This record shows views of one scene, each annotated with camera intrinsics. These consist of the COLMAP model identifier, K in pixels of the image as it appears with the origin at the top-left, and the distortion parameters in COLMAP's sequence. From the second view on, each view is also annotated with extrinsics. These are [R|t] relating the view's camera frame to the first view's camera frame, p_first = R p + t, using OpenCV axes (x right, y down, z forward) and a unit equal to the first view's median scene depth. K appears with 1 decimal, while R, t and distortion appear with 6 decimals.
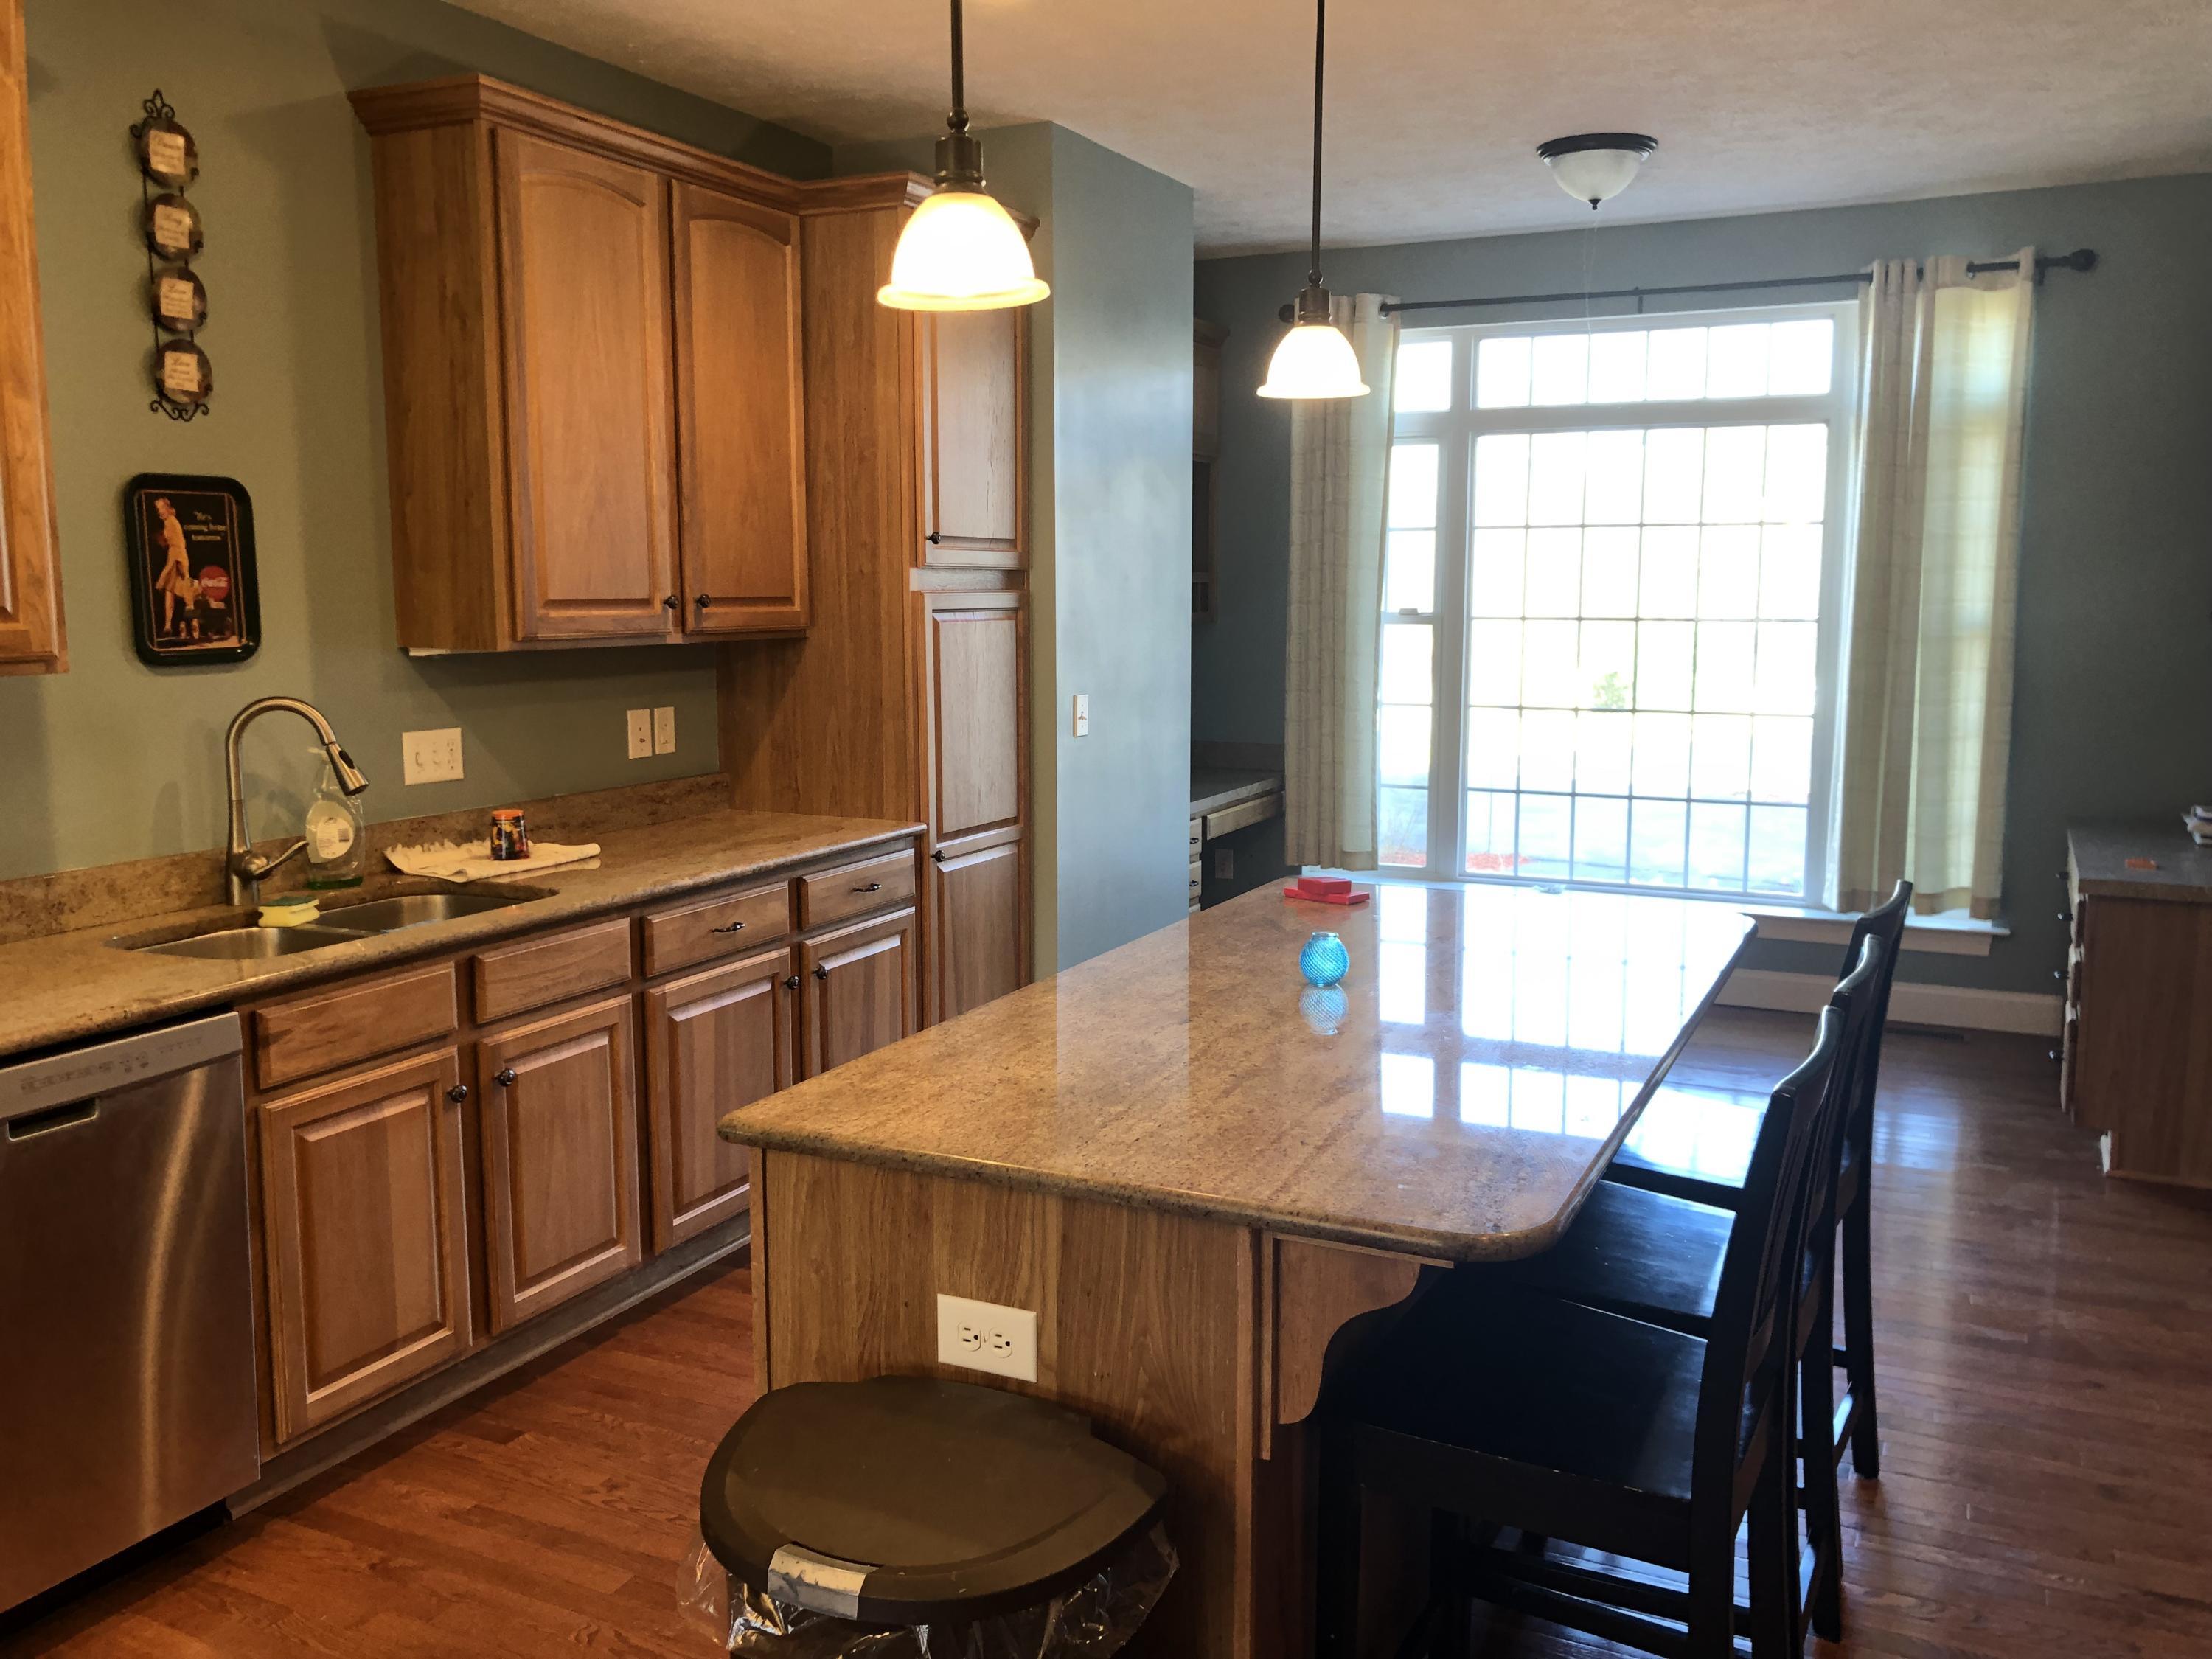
lens RADIAL K [[1805.5, 0, 1111.1], [0, 1805.5, 823.7], [0, 0, 1]] dist [0.040346, -0.042798]
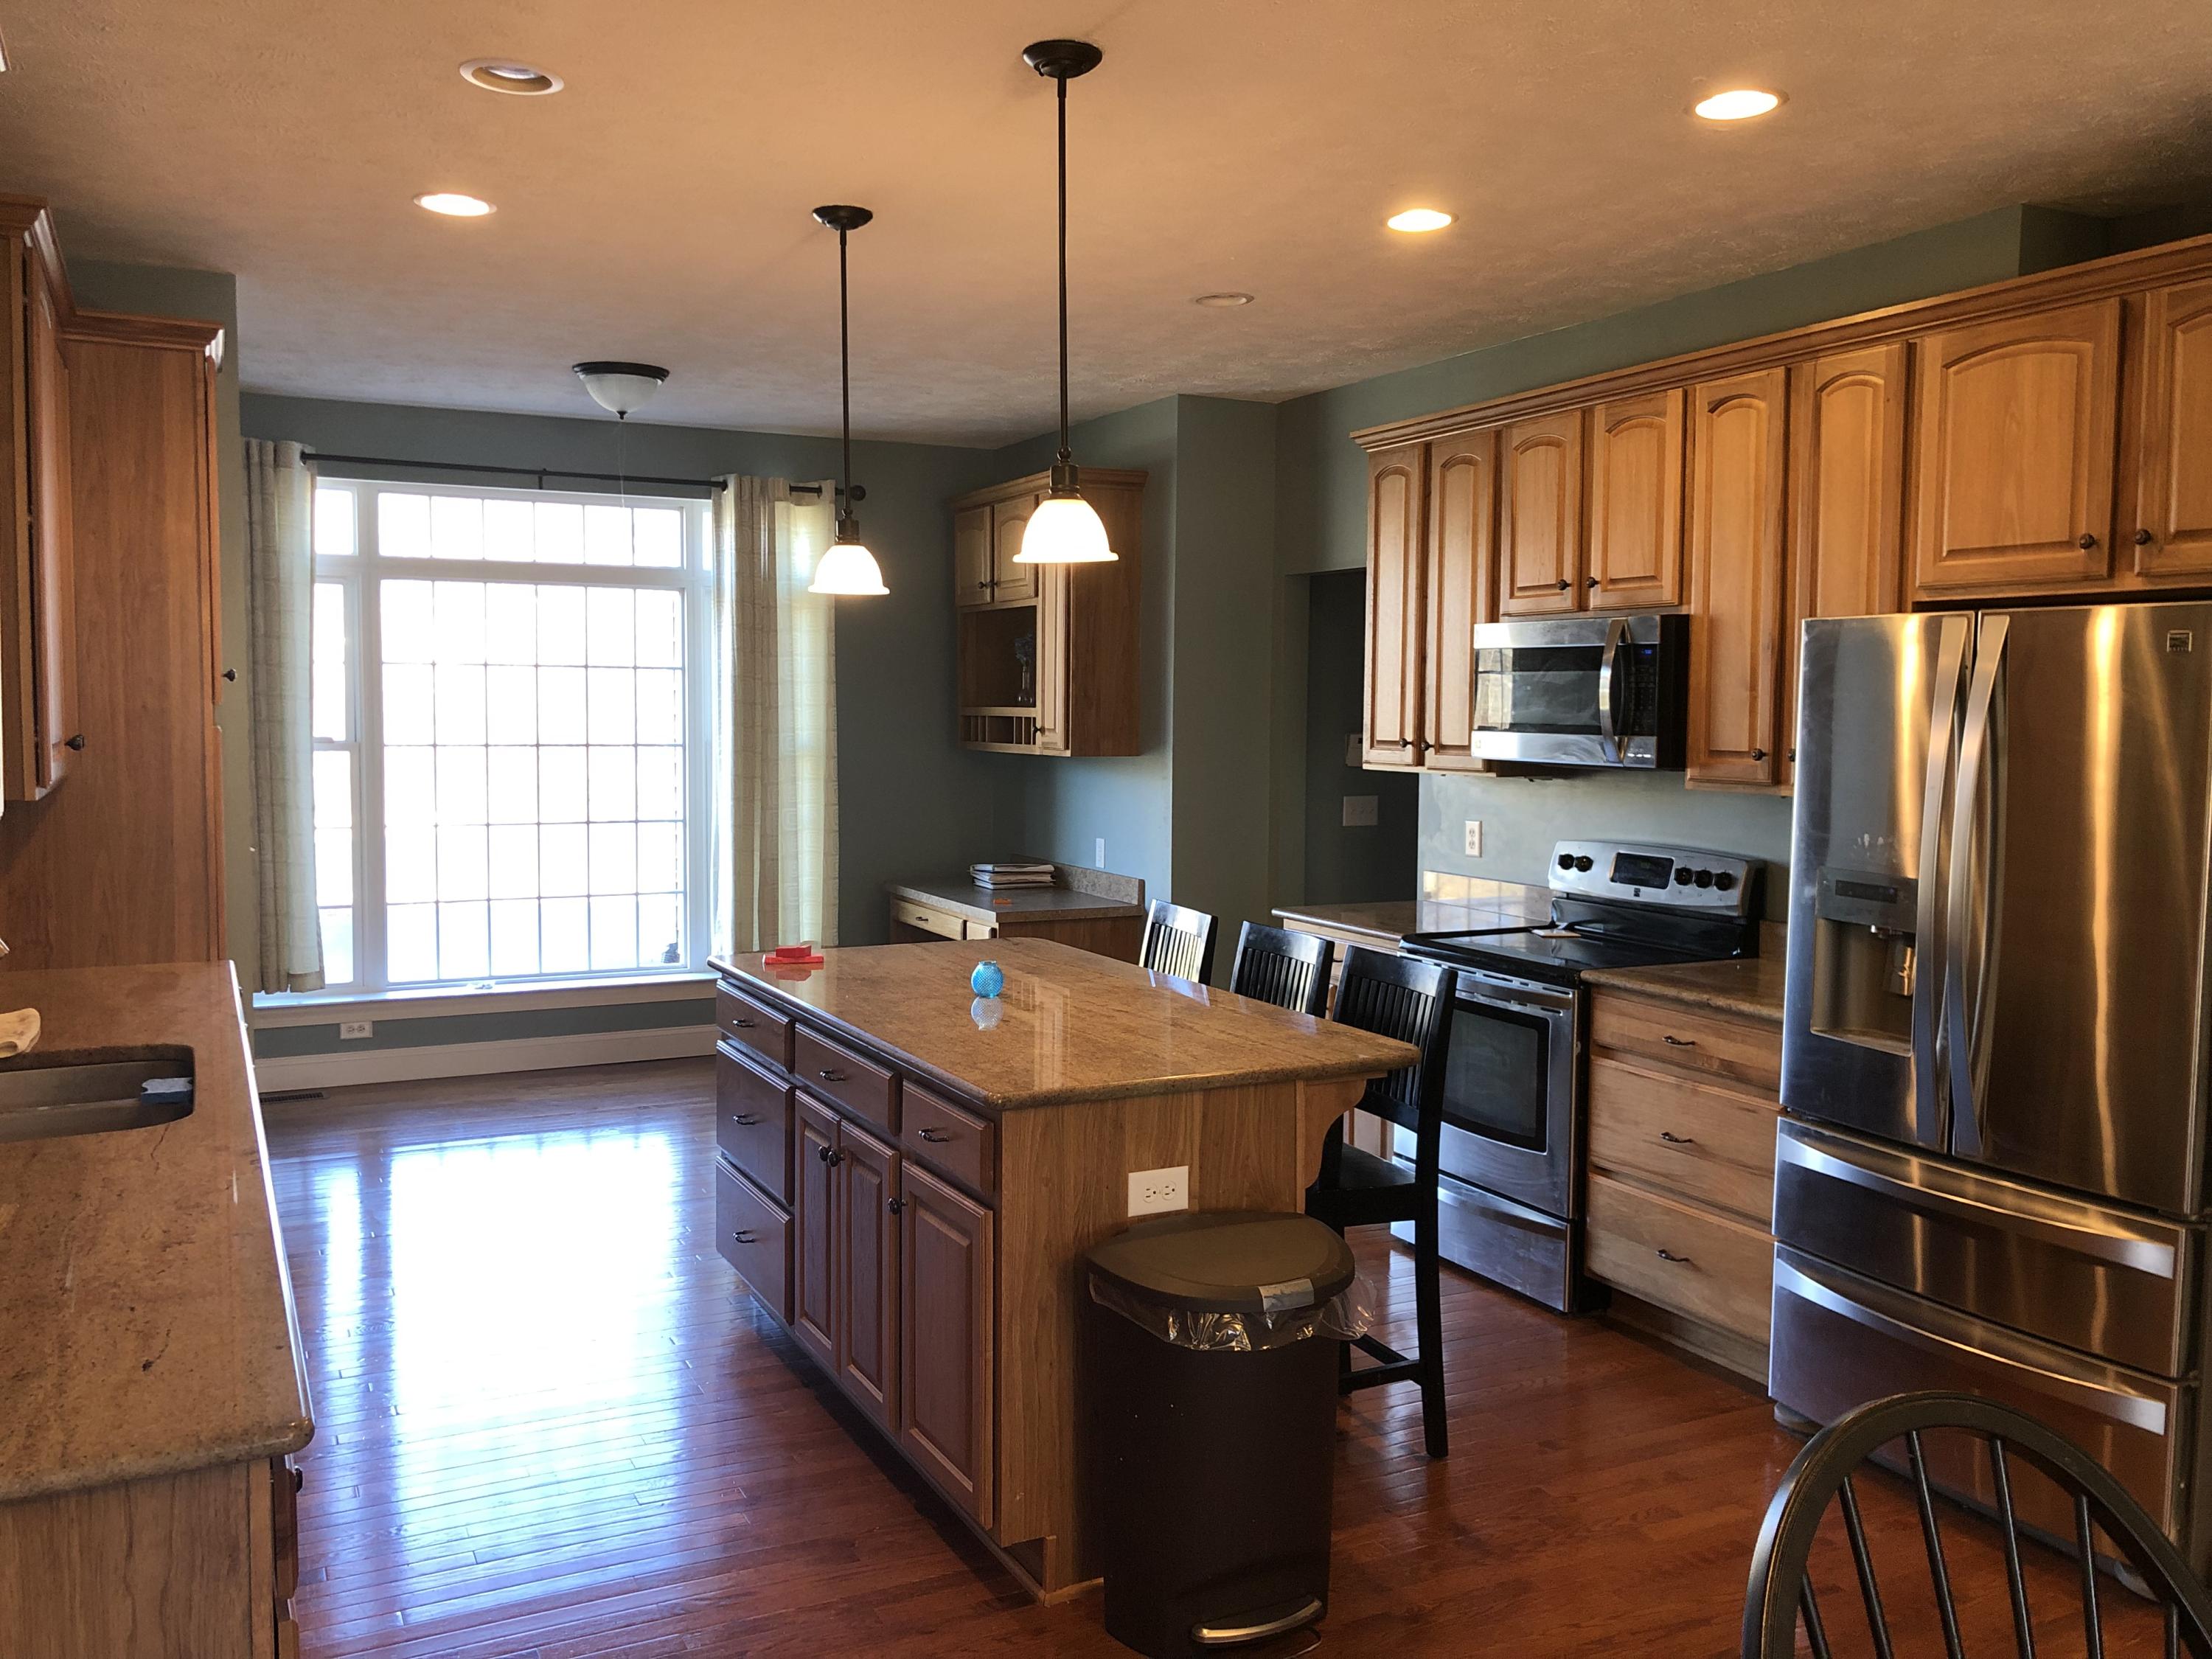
lens RADIAL K [[1805.5, 0, 1102.3], [0, 1805.5, 819.9], [0, 0, 1]] dist [0.040346, -0.042798]
pose [[0.606731, -0.047926, 0.793461, -0.490775], [0.100483, 0.994798, -0.016749, -0.009822], [-0.788531, 0.089892, 0.608390, 0.005815]]
